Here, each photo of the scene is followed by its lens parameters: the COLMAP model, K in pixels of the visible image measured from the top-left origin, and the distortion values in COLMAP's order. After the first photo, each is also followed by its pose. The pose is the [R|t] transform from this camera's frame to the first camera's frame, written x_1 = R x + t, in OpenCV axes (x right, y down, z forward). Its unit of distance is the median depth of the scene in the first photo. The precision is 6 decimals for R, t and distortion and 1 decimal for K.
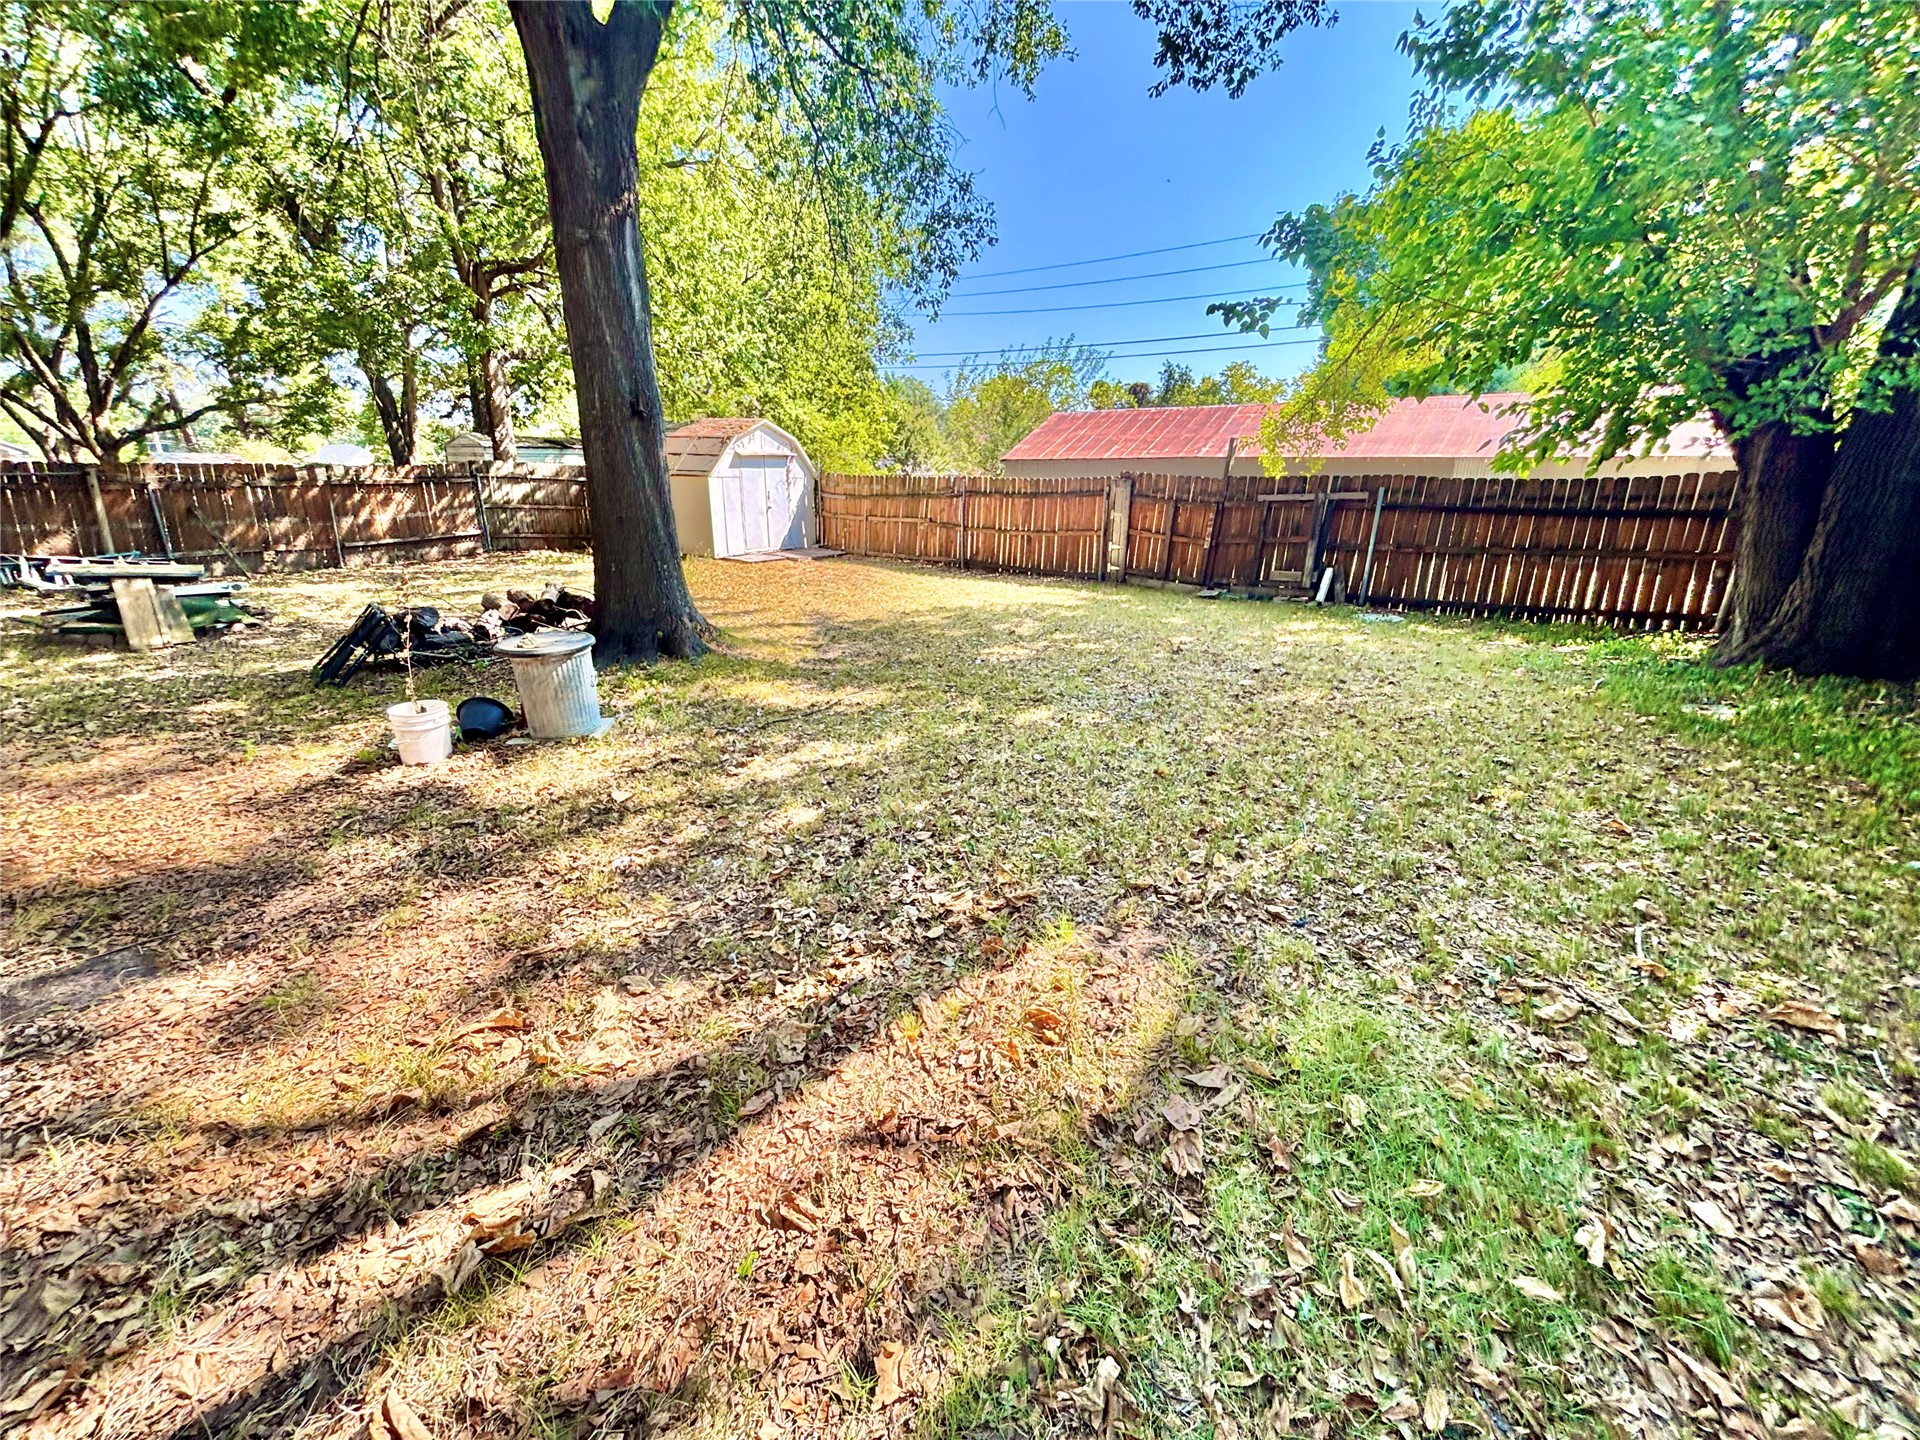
lens RADIAL K [[773.1, 0, 968.4], [0, 773.1, 717.8], [0, 0, 1]] dist [-0.000431, -0.000097]
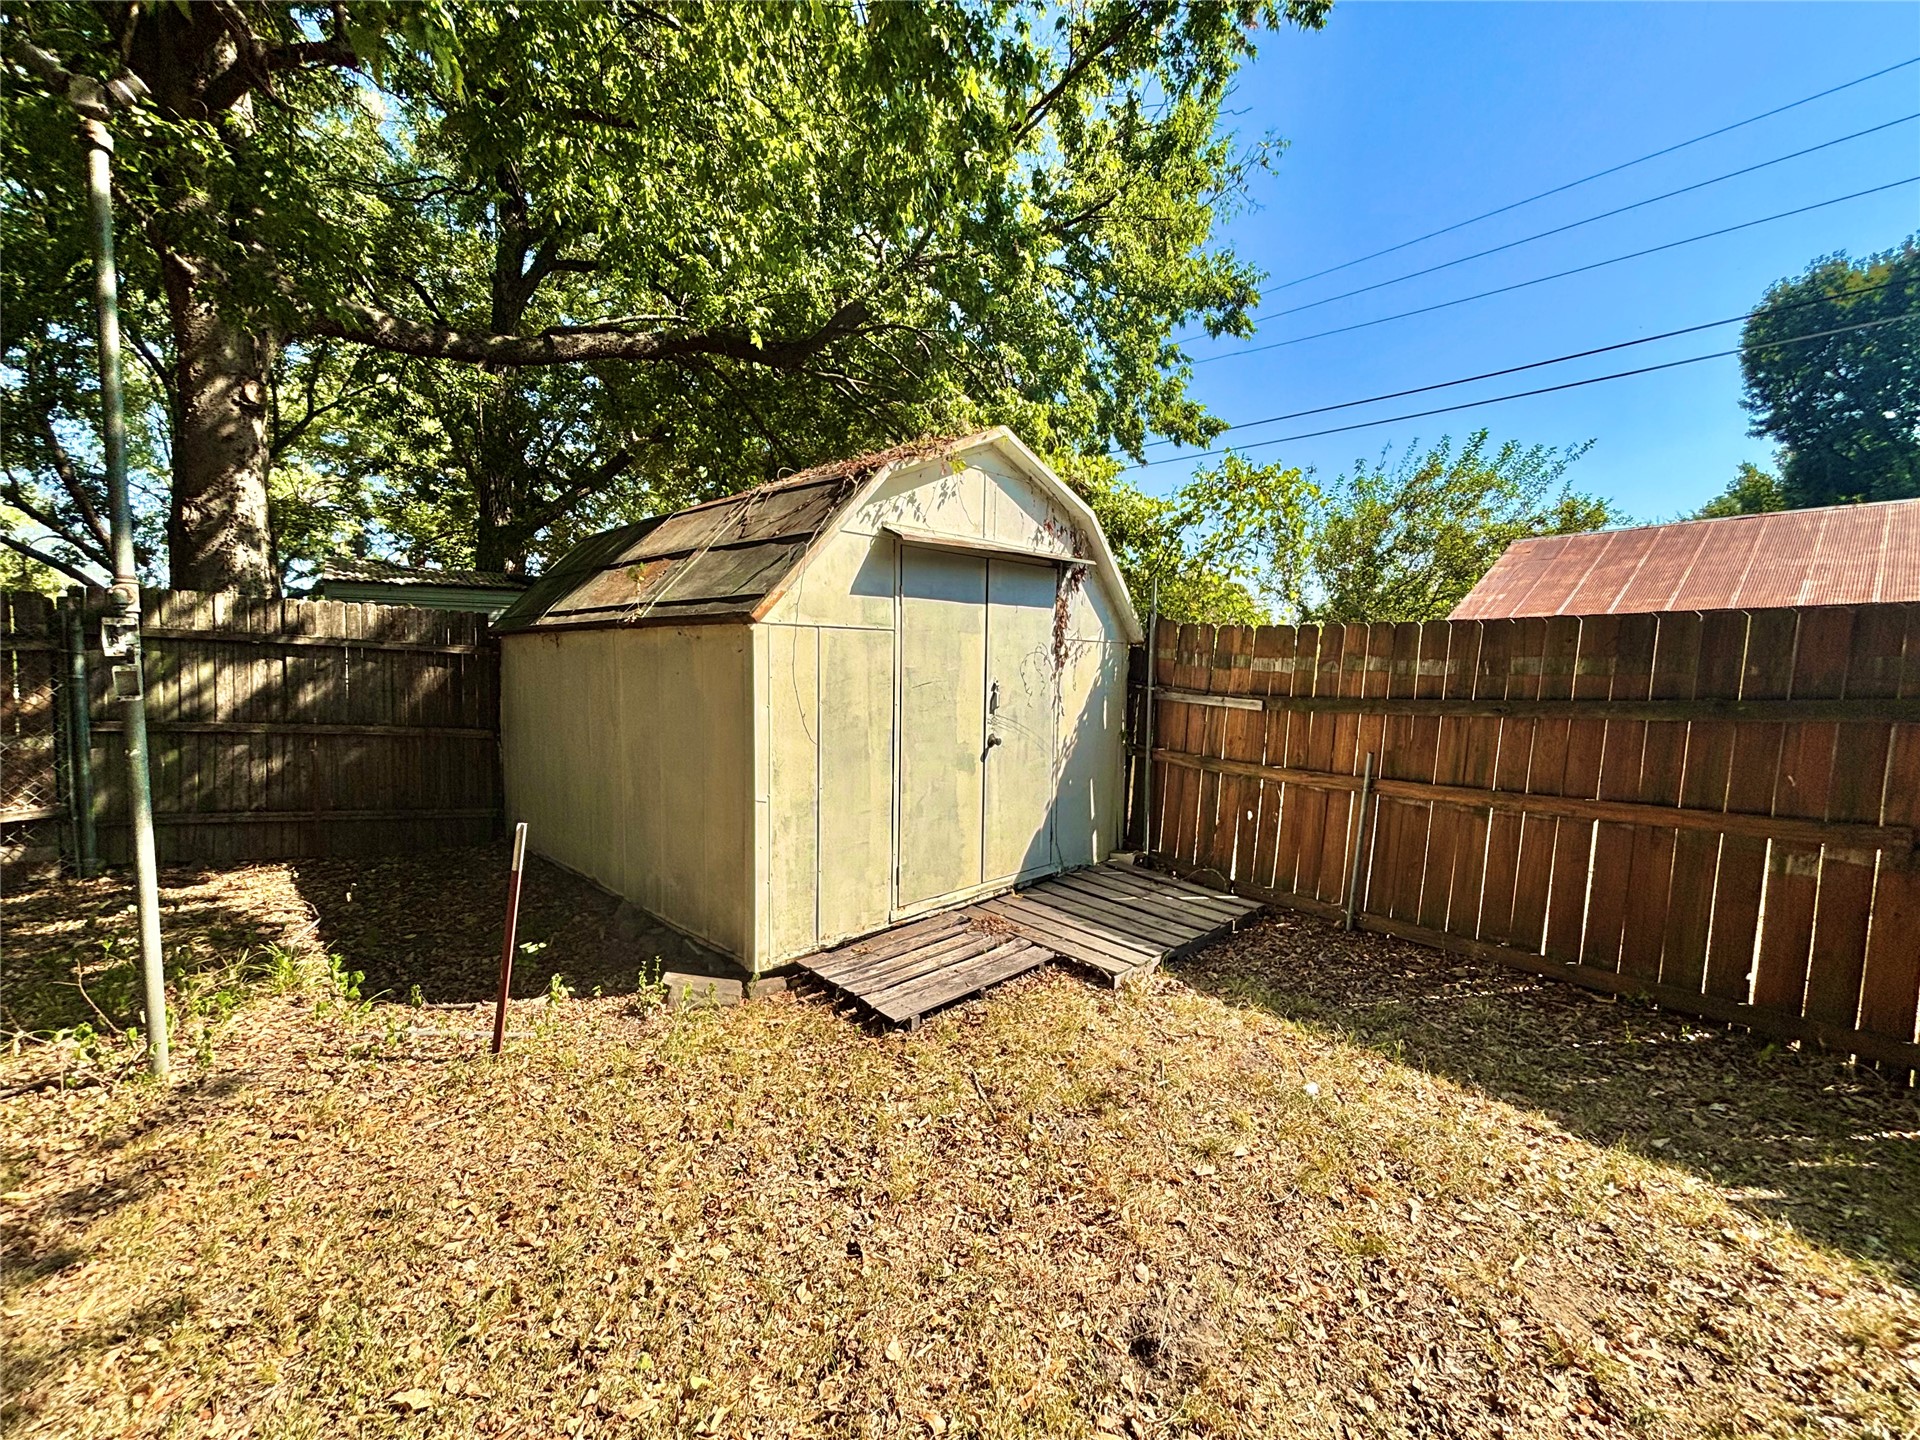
lens RADIAL K [[773.1, 0, 968.4], [0, 773.1, 717.8], [0, 0, 1]] dist [-0.000431, -0.000097]
pose [[0.974044, 0.009528, -0.226158, -0.207901], [-0.063938, 0.970009, -0.234511, -0.218760], [0.217140, 0.242884, 0.945440, 0.750490]]
